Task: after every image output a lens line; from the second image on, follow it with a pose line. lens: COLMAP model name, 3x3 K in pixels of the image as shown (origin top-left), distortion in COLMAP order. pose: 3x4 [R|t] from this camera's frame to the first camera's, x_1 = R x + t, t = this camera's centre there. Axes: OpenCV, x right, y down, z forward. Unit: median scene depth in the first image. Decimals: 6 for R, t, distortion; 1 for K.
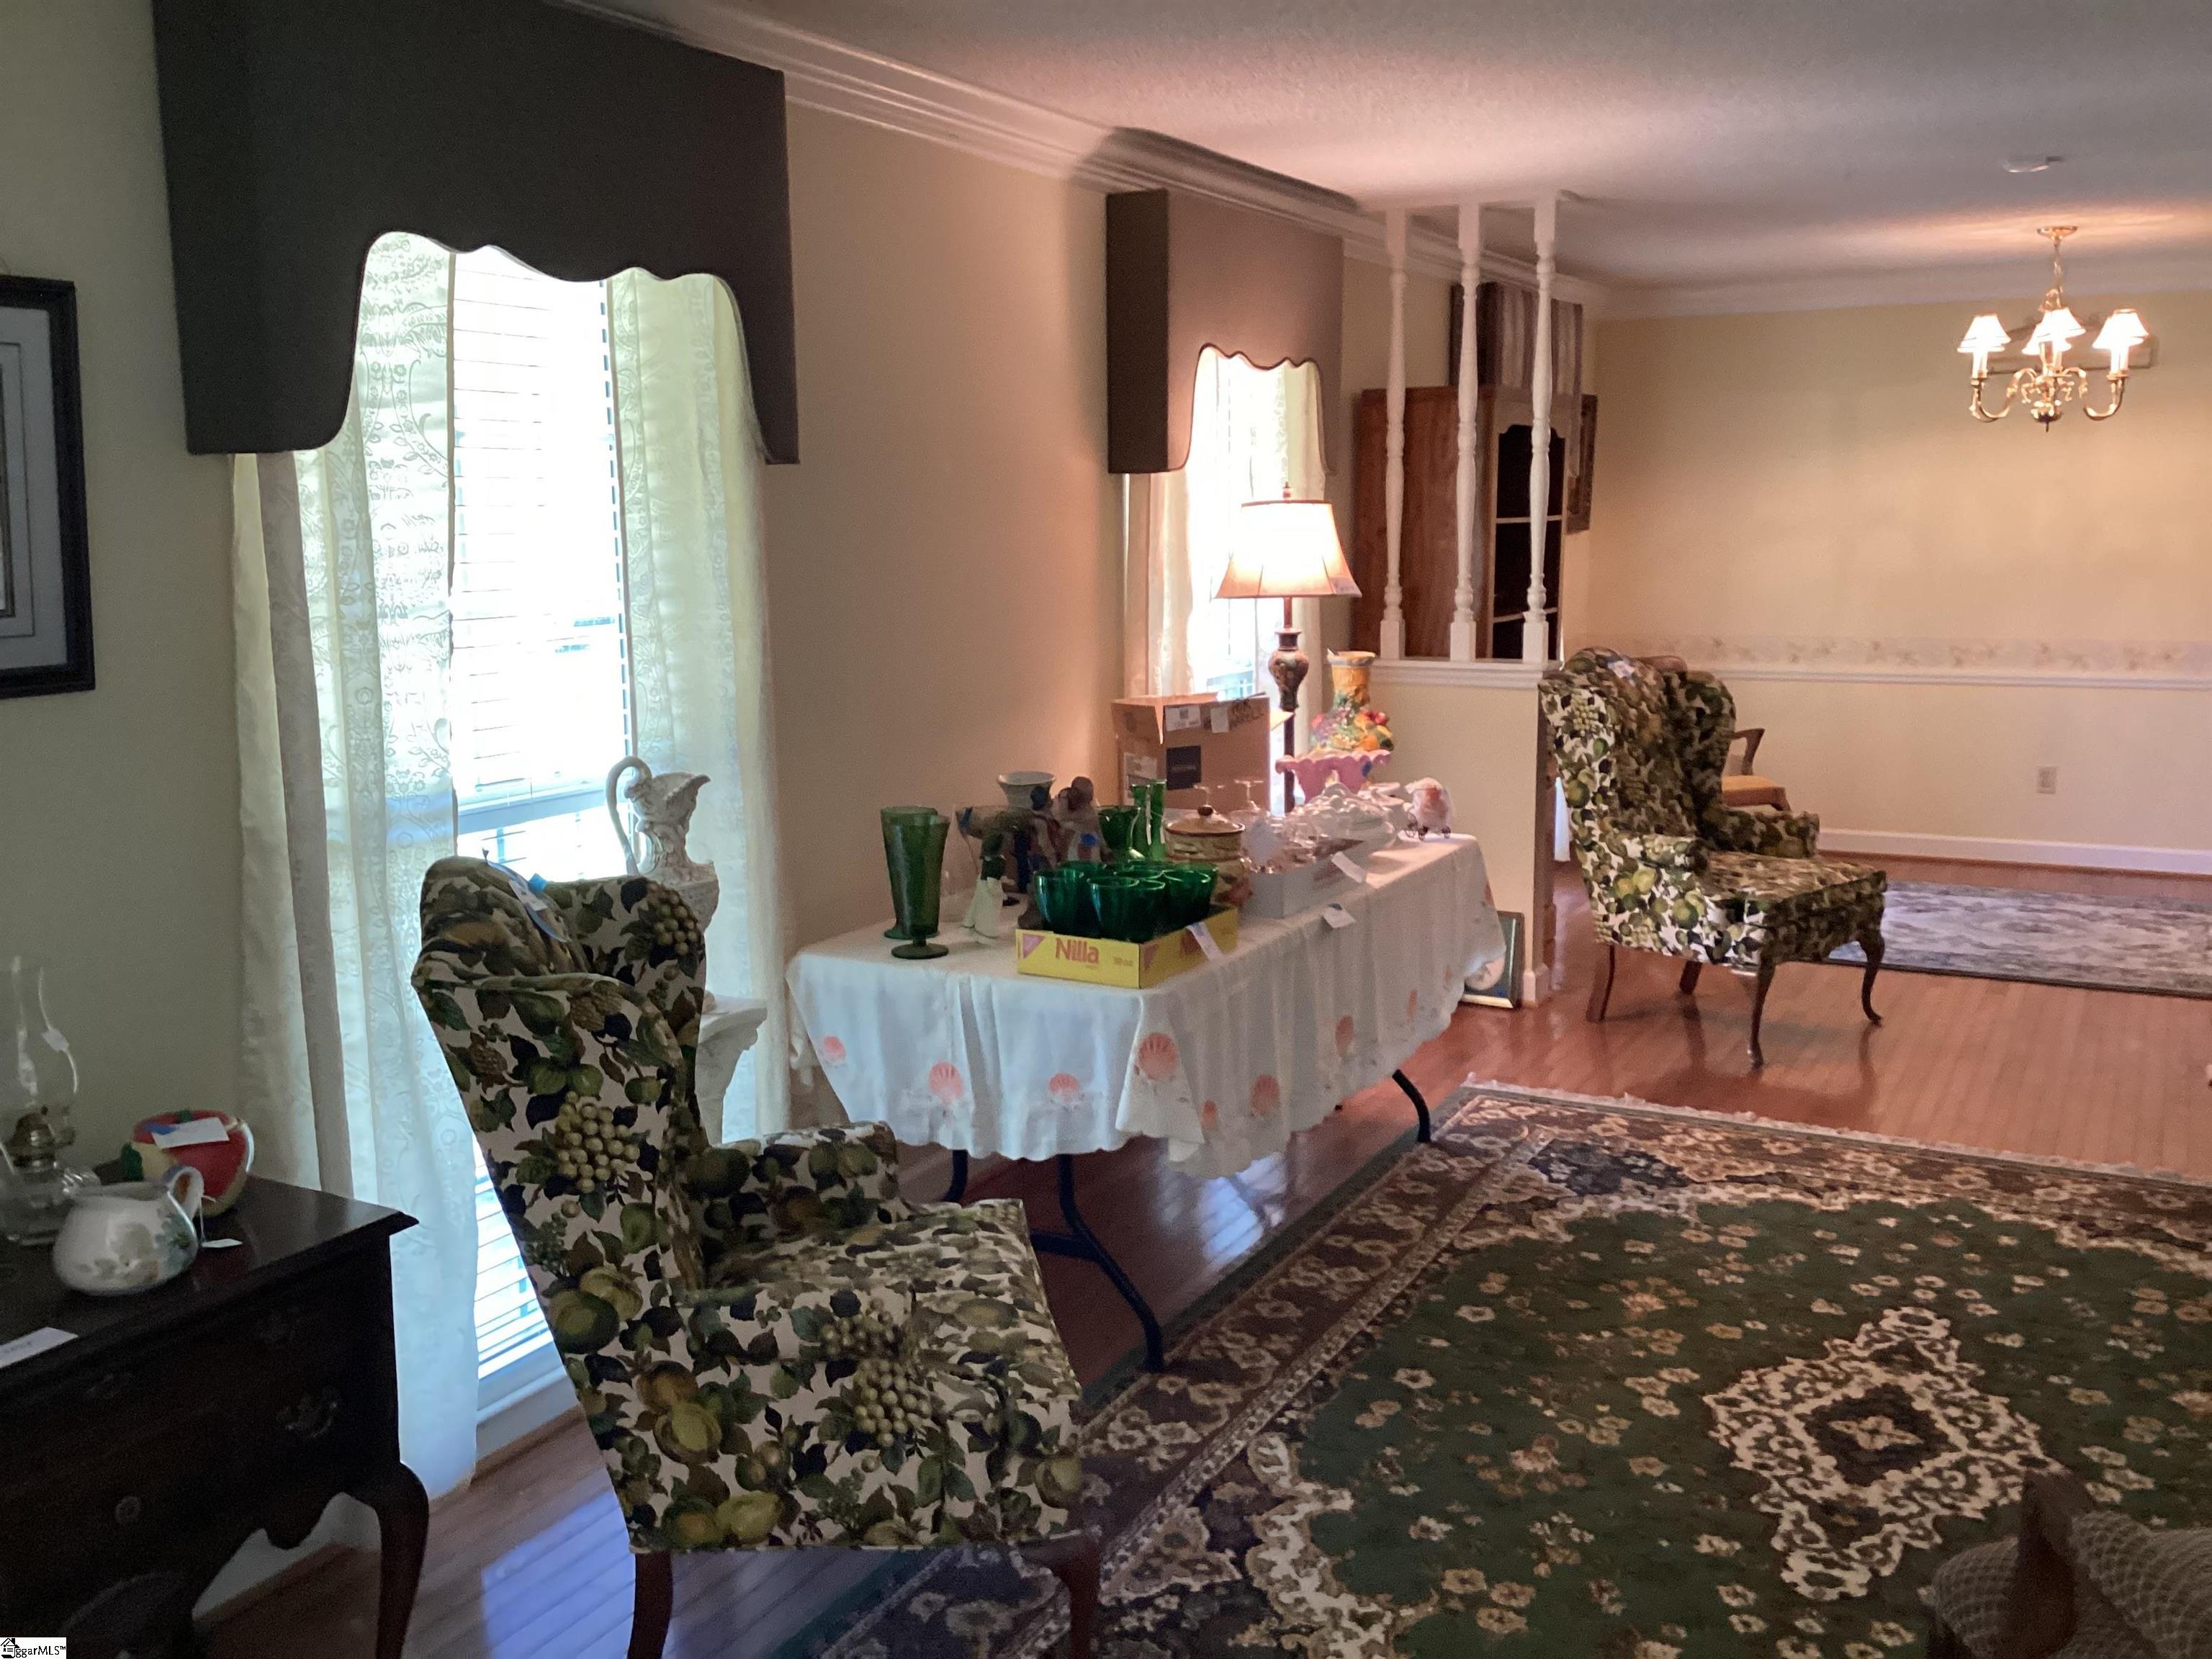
lens RADIAL K [[1978.6, 0, 1081.5], [0, 1978.6, 823.8], [0, 0, 1]] dist [0.121487, -0.253861]
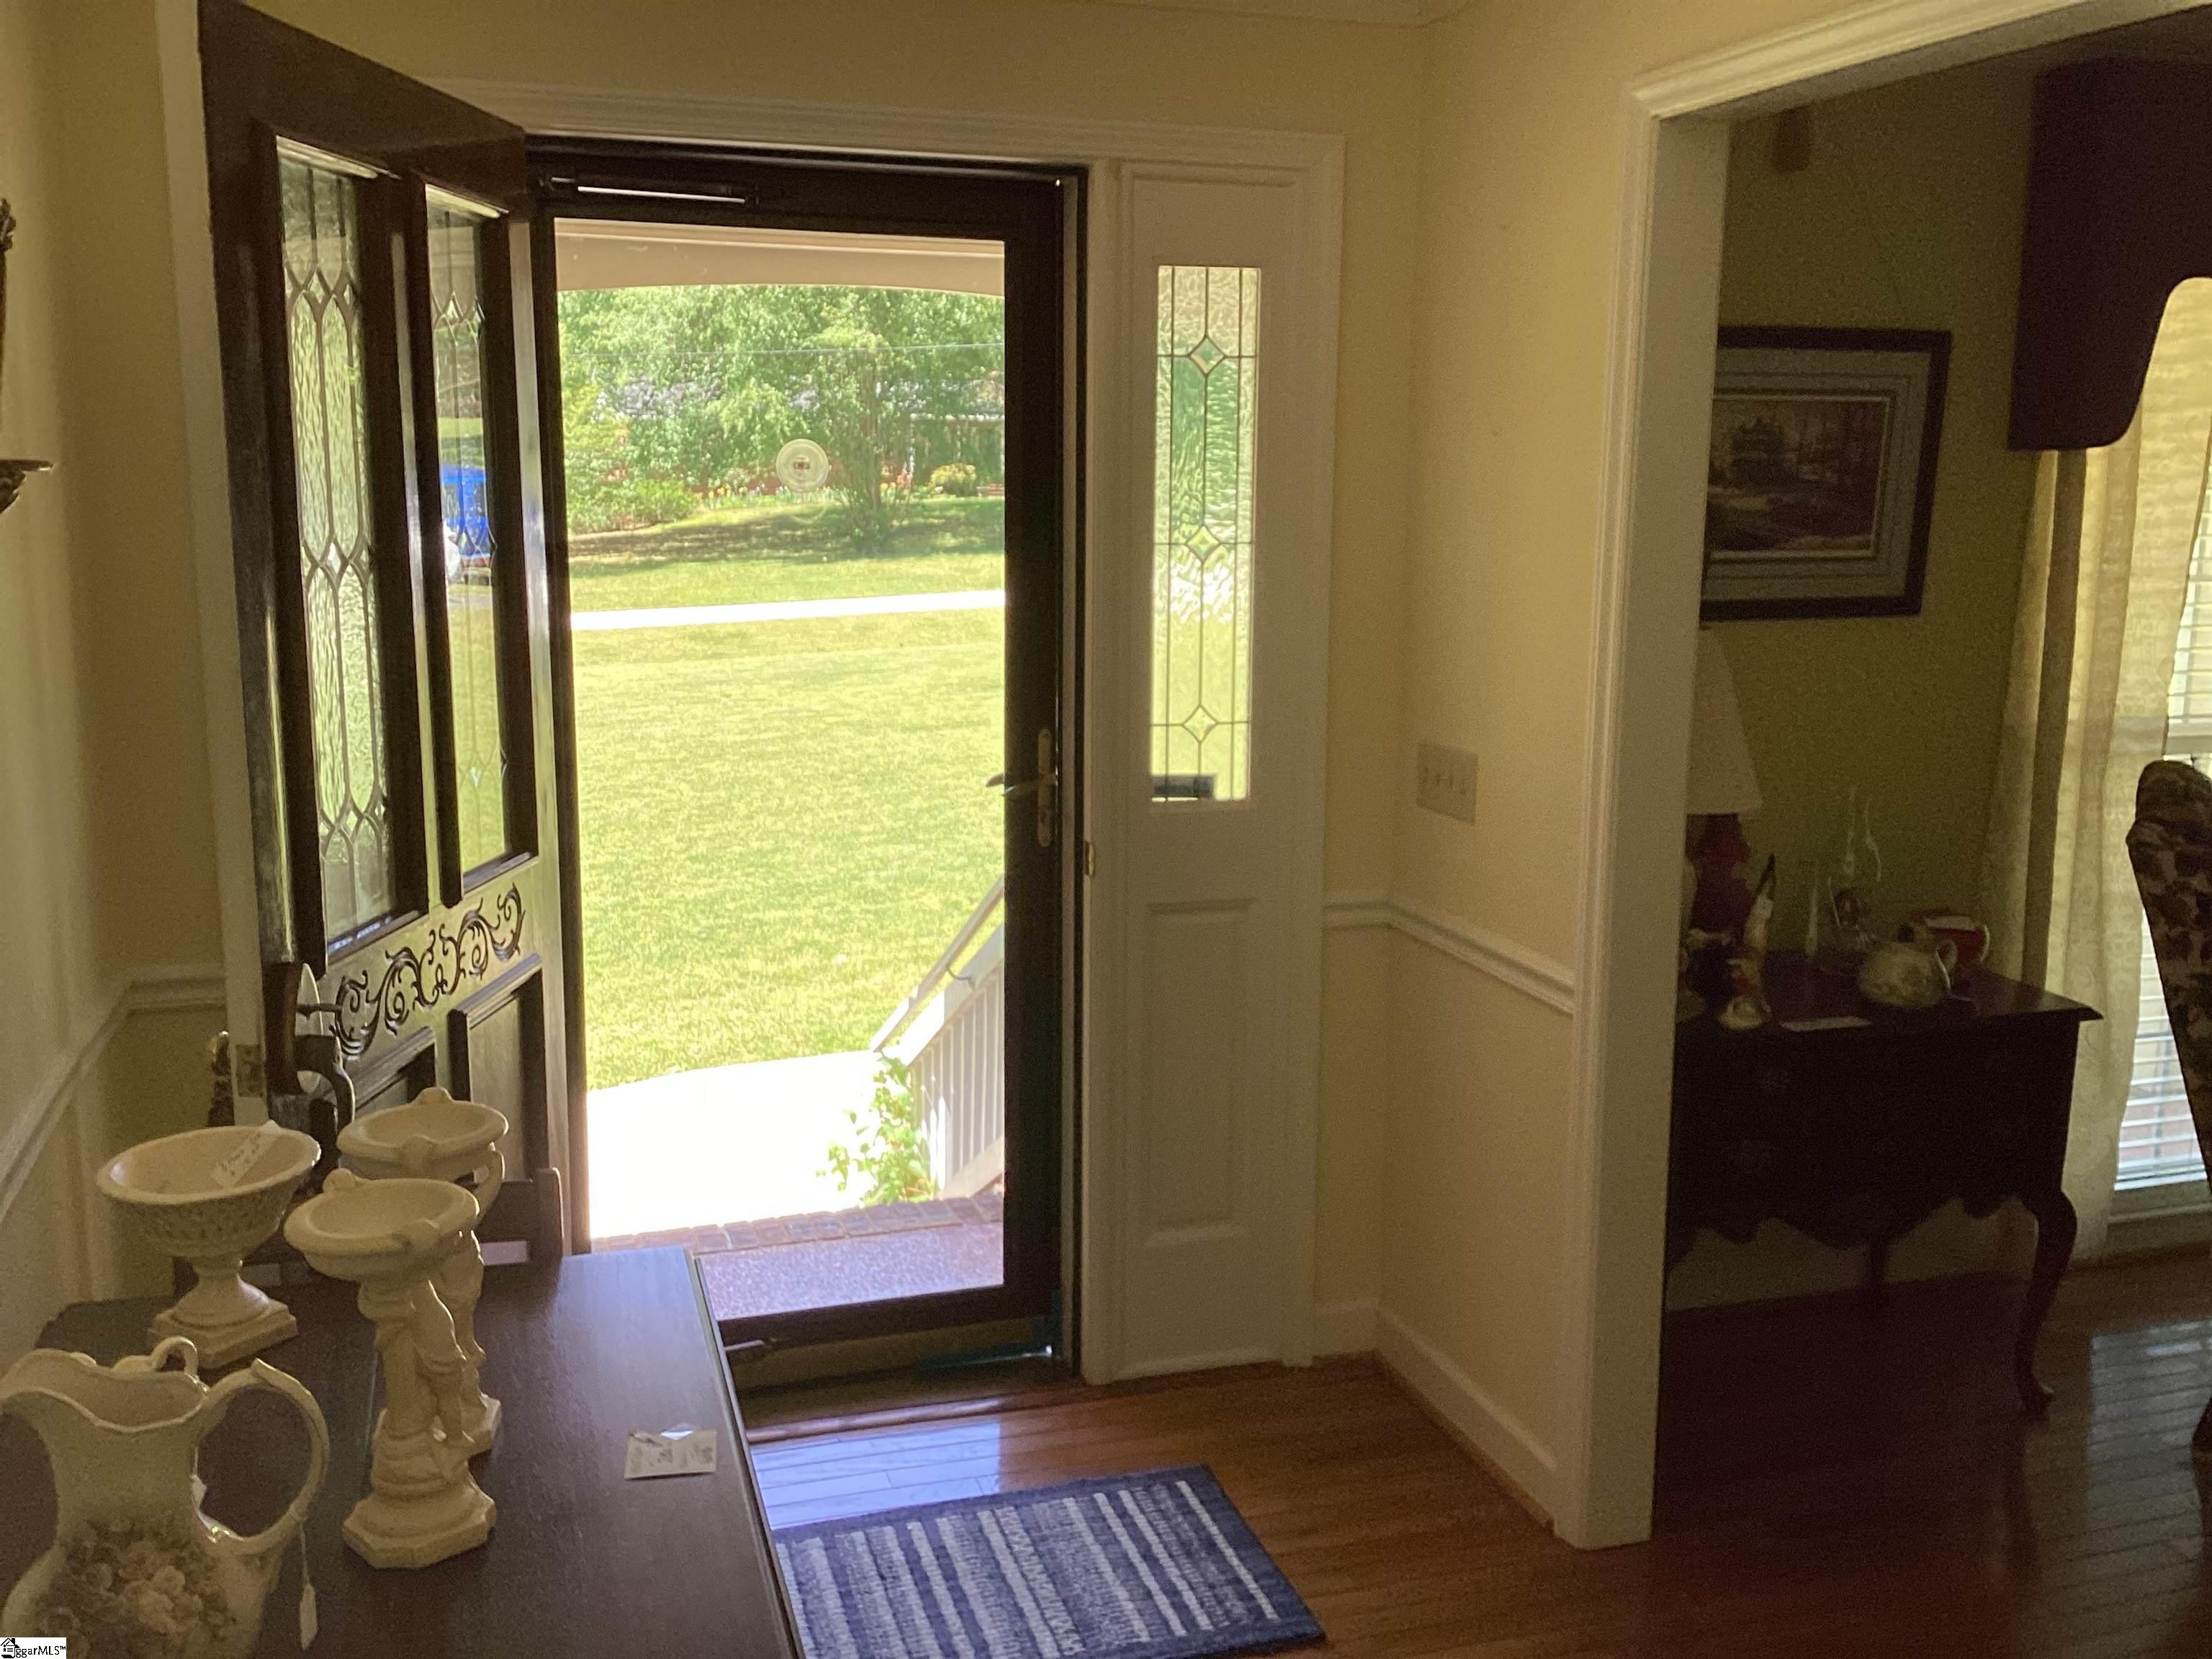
lens RADIAL K [[1959.2, 0, 1106.0], [0, 1959.2, 829.5], [0, 0, 1]] dist [-0.005566, -0.014504]
pose [[0.705789, 0.135554, -0.695332, 0.093515], [-0.120653, 0.990183, 0.070567, 0.057486], [0.698072, 0.034089, 0.715216, -0.410775]]
